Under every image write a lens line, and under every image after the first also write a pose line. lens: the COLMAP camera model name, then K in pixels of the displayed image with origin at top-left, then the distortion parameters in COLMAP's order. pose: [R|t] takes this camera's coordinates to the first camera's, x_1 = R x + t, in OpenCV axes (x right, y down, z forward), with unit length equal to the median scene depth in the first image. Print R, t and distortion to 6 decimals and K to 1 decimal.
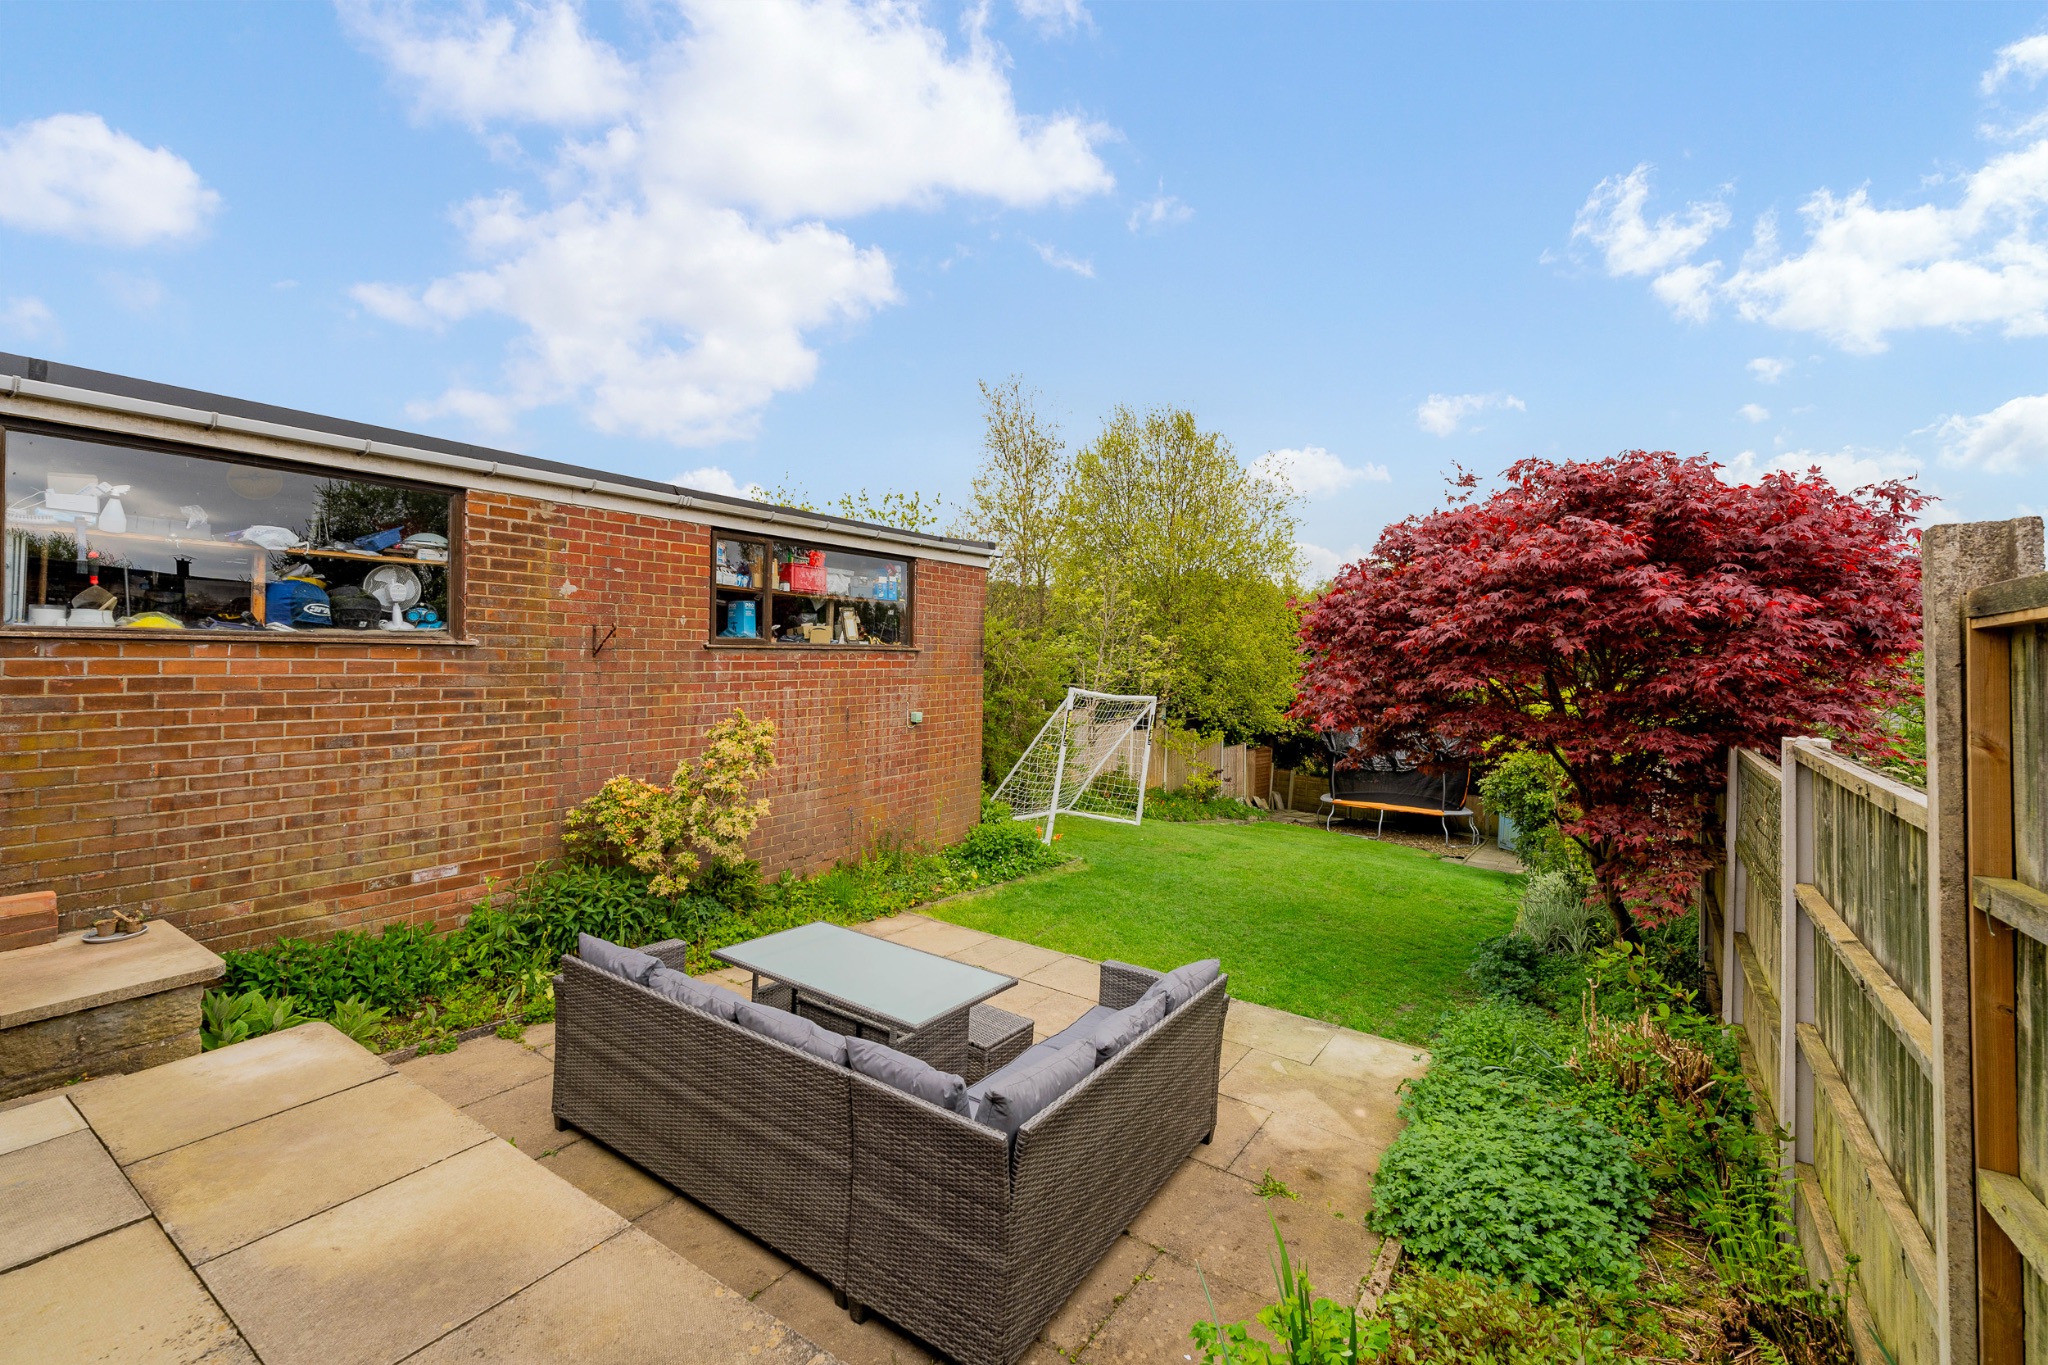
lens RADIAL K [[839.7, 0, 997.5], [0, 839.7, 642.5], [0, 0, 1]] dist [-0.000696, -0.000423]
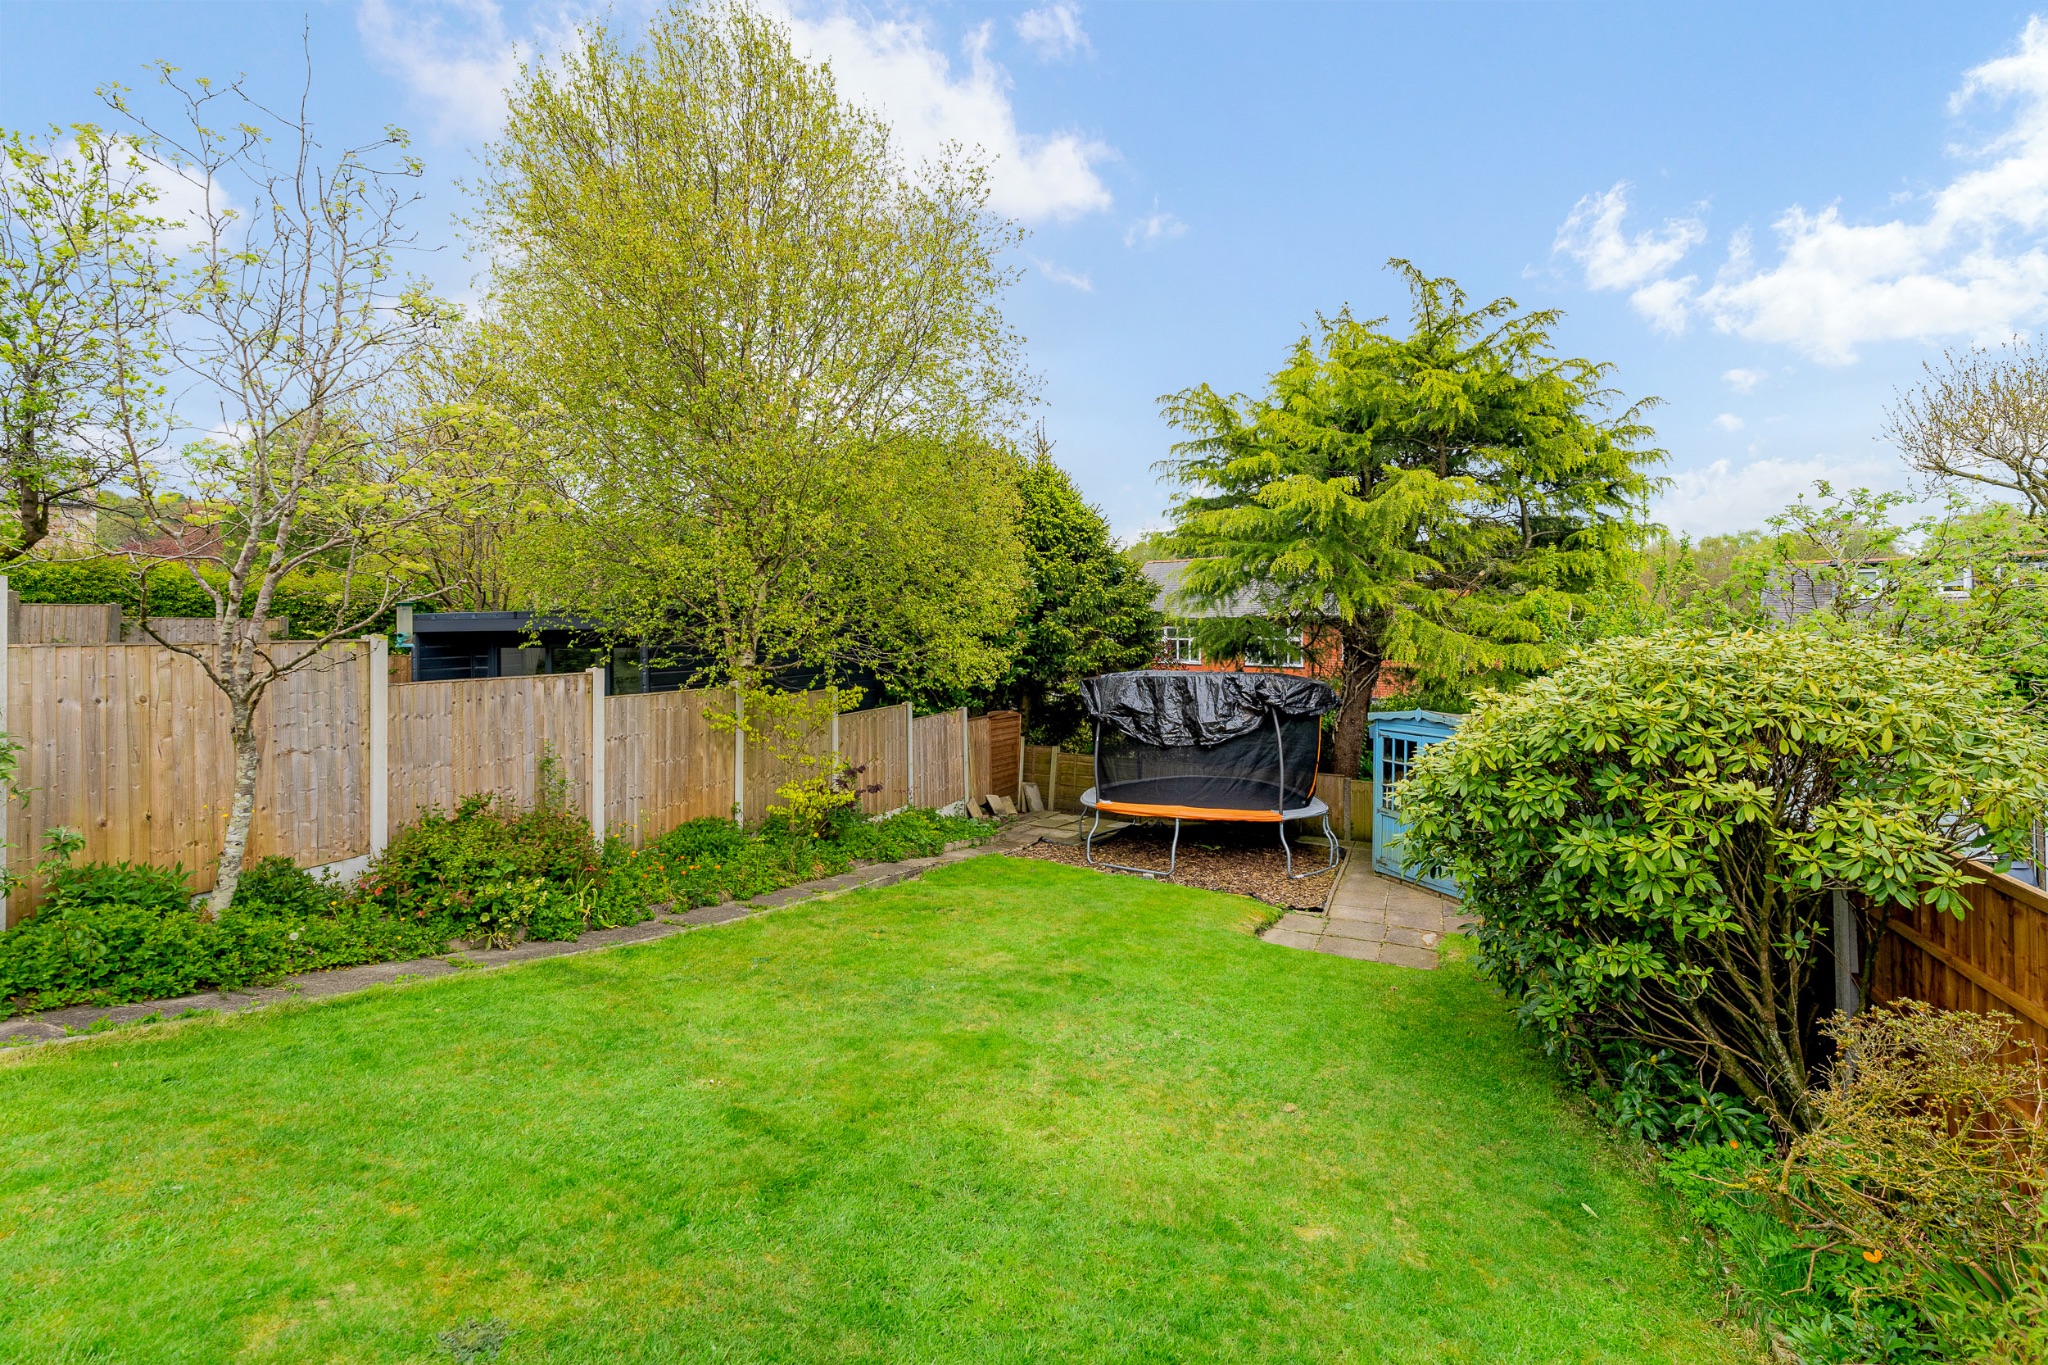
lens RADIAL K [[839.7, 0, 1055.6], [0, 839.7, 620.0], [0, 0, 1]] dist [-0.000696, -0.000423]
pose [[0.971108, -0.028730, 0.236904, 1.082594], [0.026327, 0.999565, 0.013300, 0.267001], [-0.237183, -0.006679, 0.971442, 2.086018]]
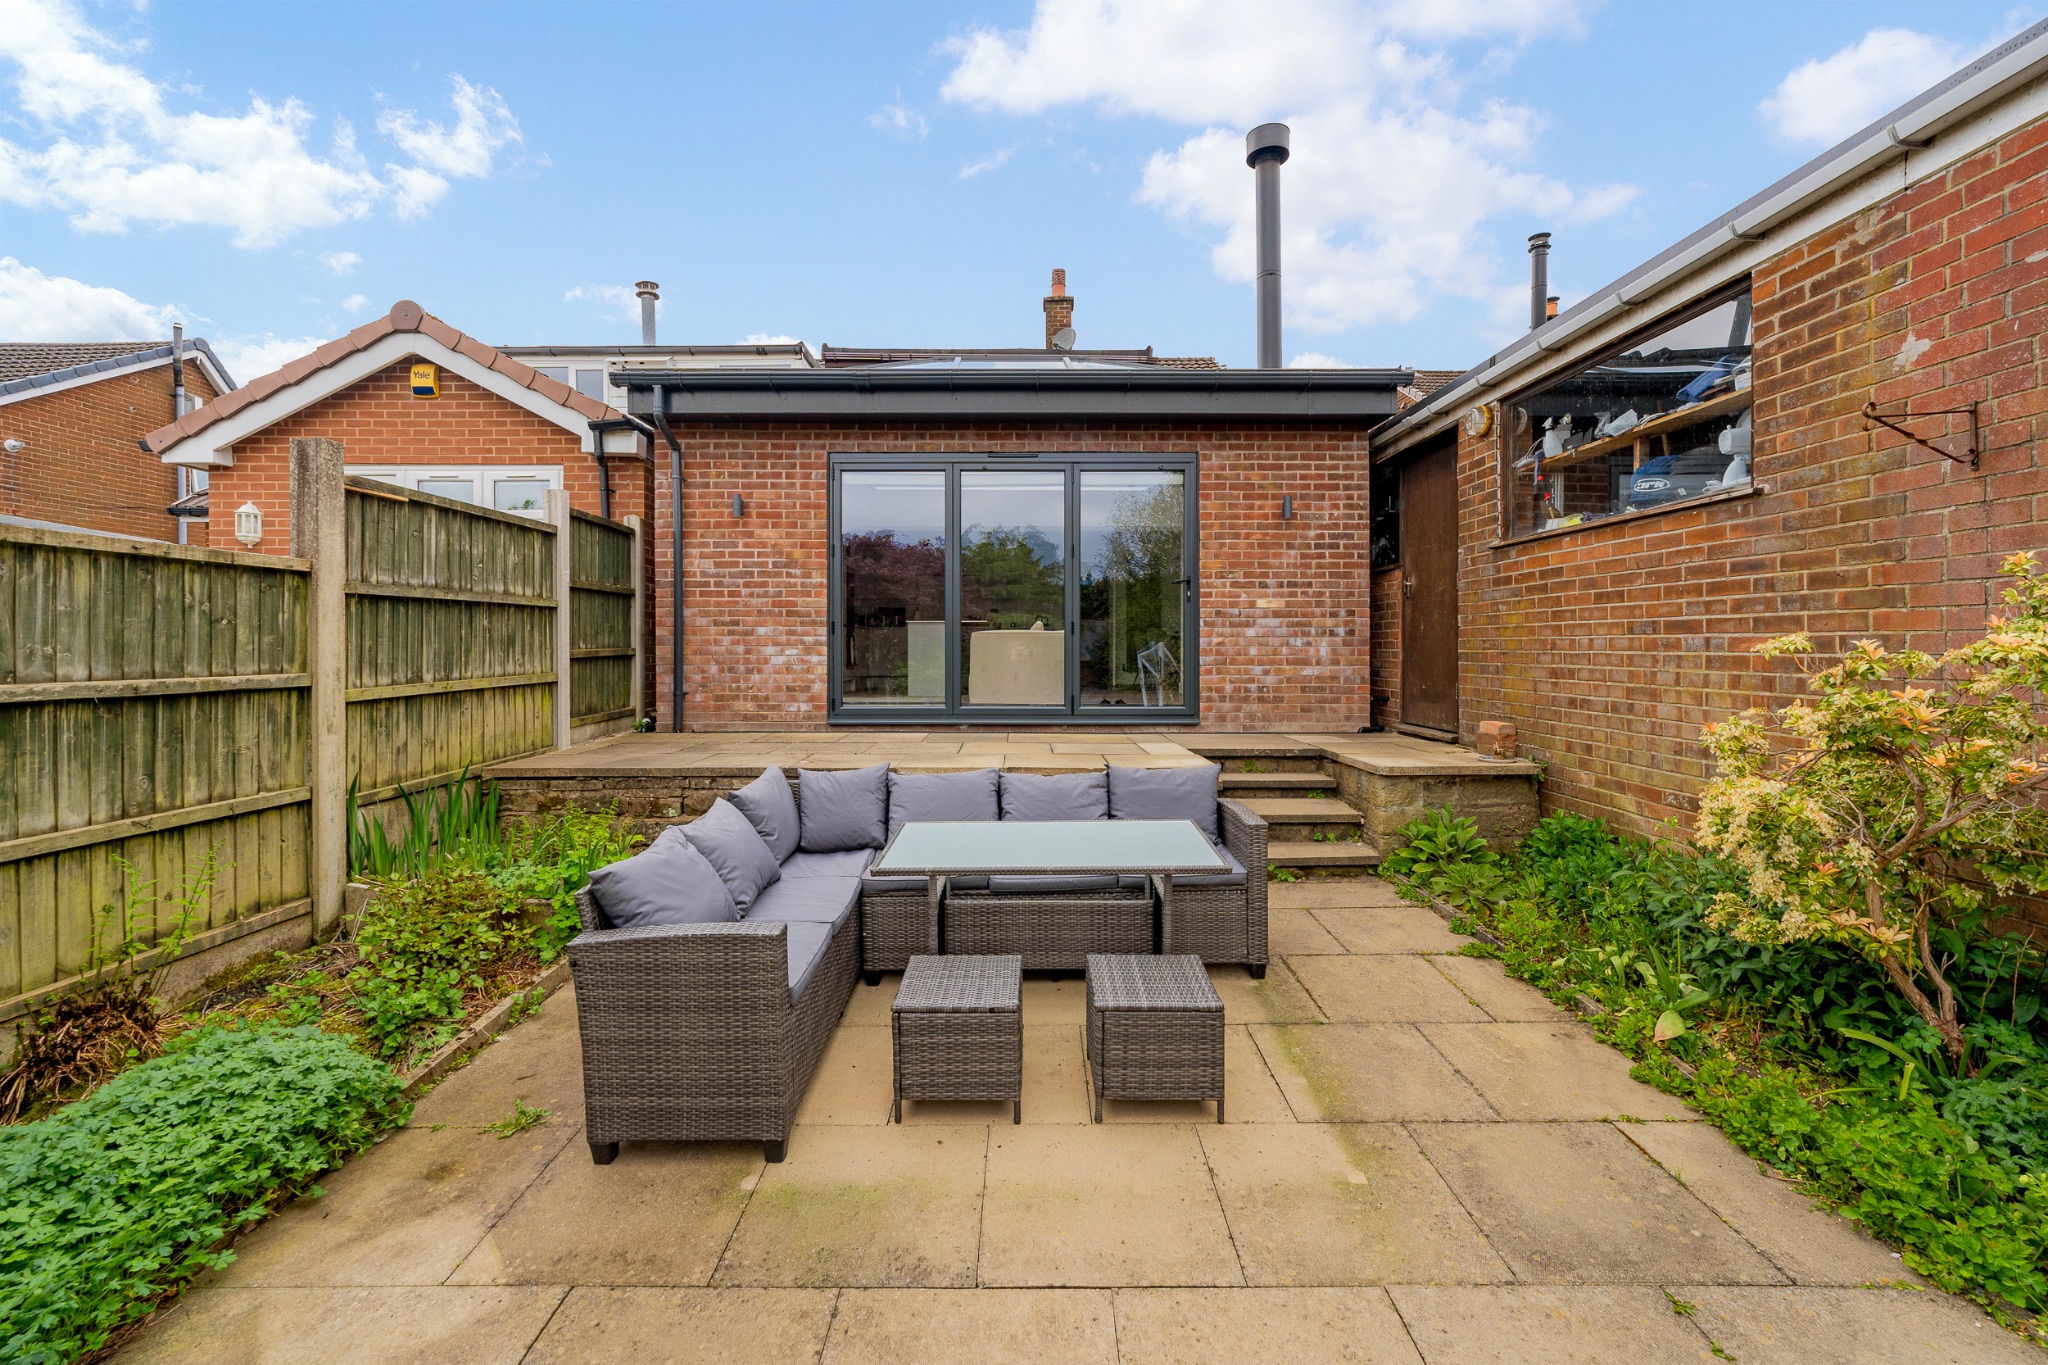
lens RADIAL K [[839.7, 0, 1025.1], [0, 839.7, 670.6], [0, 0, 1]] dist [-0.000696, -0.000423]
pose [[-0.819195, -0.008713, -0.573449, 0.246226], [-0.013814, 0.999894, 0.004541, 0.146571], [0.573348, 0.011641, -0.819229, 1.172379]]
